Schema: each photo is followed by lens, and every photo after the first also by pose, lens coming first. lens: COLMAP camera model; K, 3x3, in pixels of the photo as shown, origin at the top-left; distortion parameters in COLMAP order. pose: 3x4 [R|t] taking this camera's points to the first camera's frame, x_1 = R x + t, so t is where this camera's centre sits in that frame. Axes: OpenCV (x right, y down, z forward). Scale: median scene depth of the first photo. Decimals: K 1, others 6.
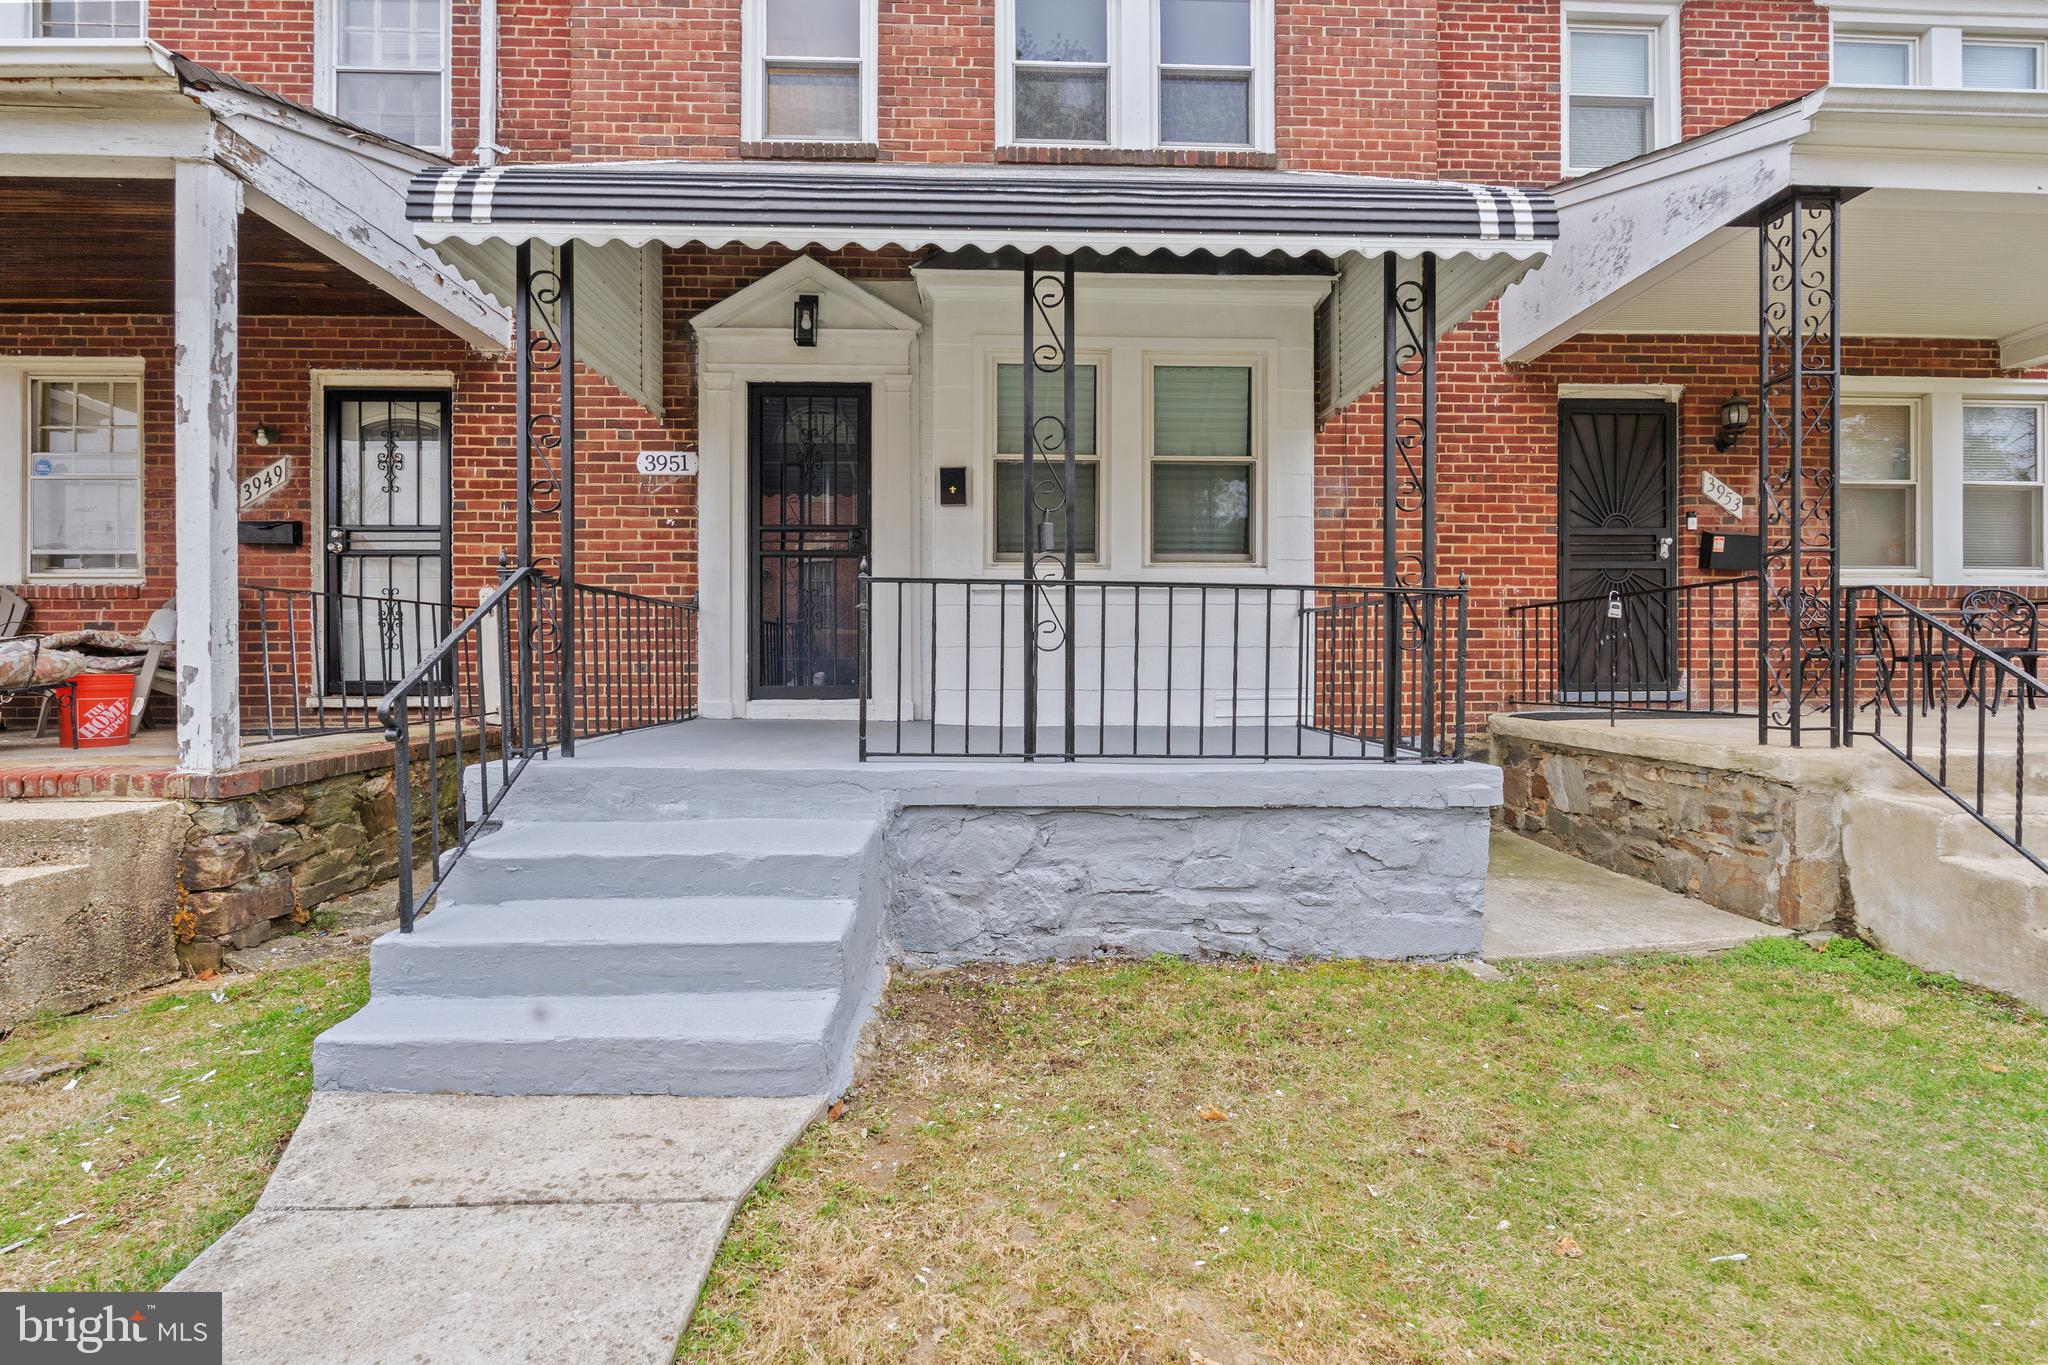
lens RADIAL K [[937.4, 0, 1031.2], [0, 937.4, 673.5], [0, 0, 1]] dist [-0.003283, -0.000043]
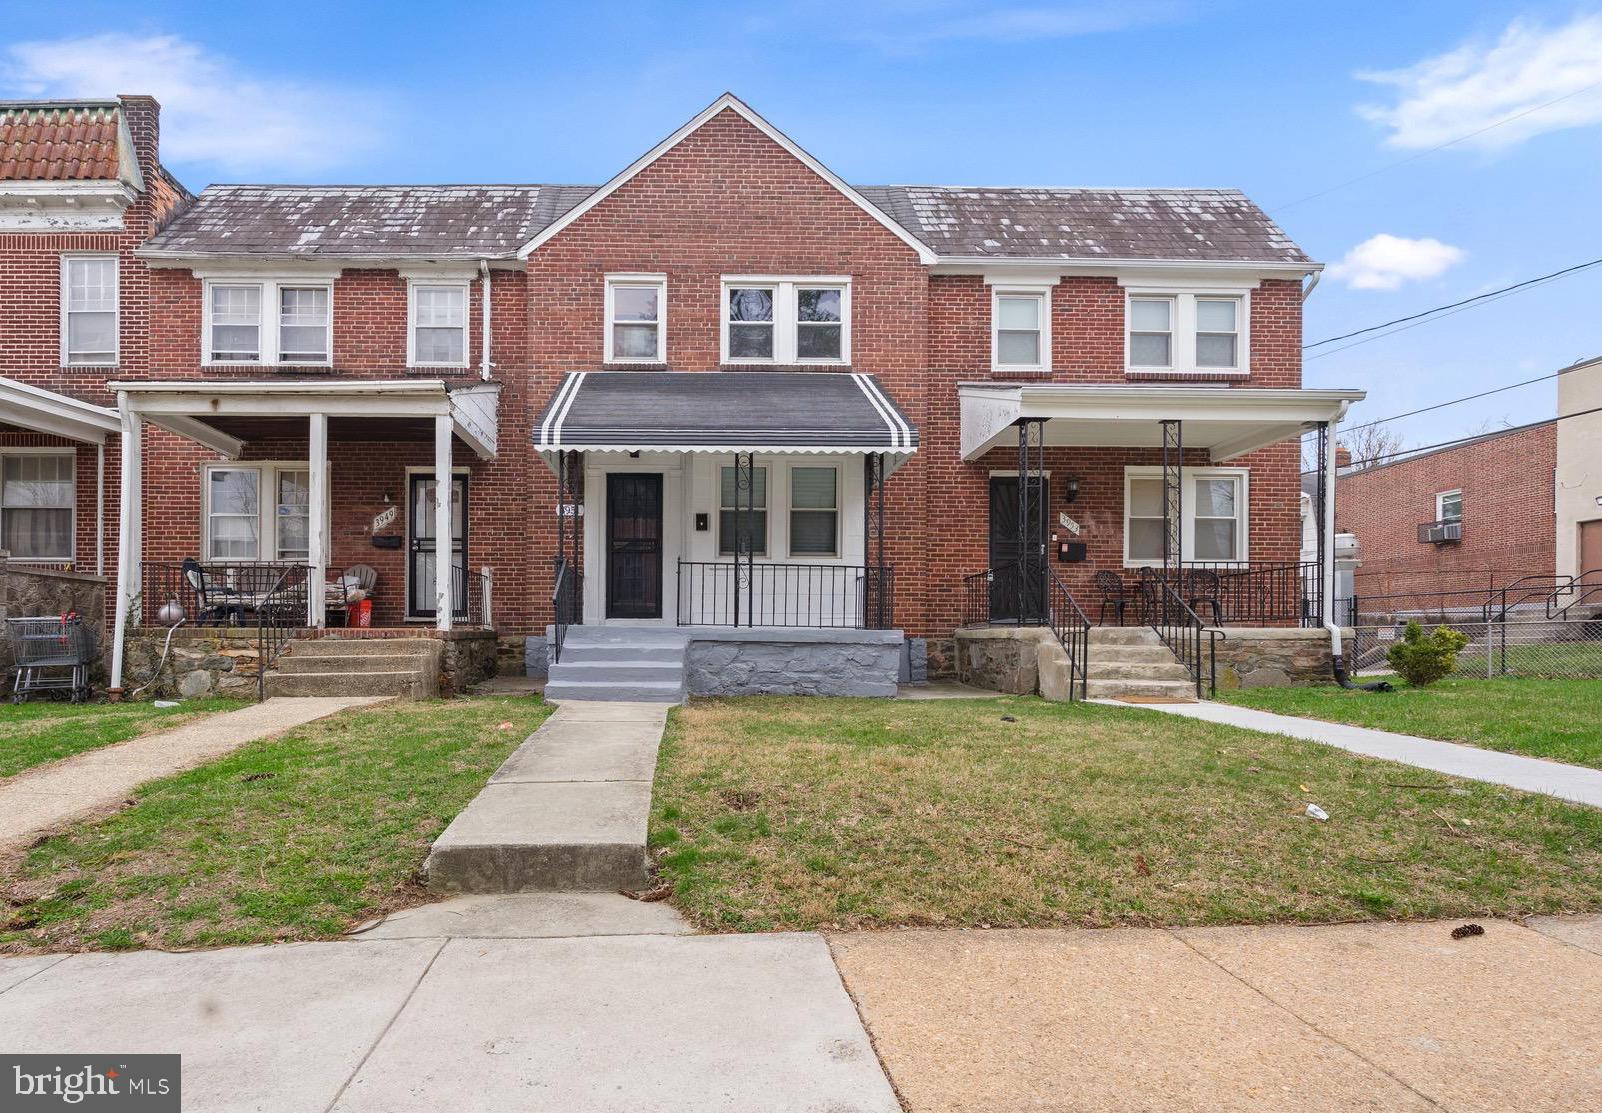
lens RADIAL K [[857.3, 0, 709.9], [0, 857.3, 663.3], [0, 0, 1]] dist [-0.001674, 0.000649]
pose [[0.999701, 0.005534, -0.023828, -0.011720], [-0.005234, 0.999906, 0.012637, 0.106530], [0.023896, -0.012508, 0.999636, -1.000657]]
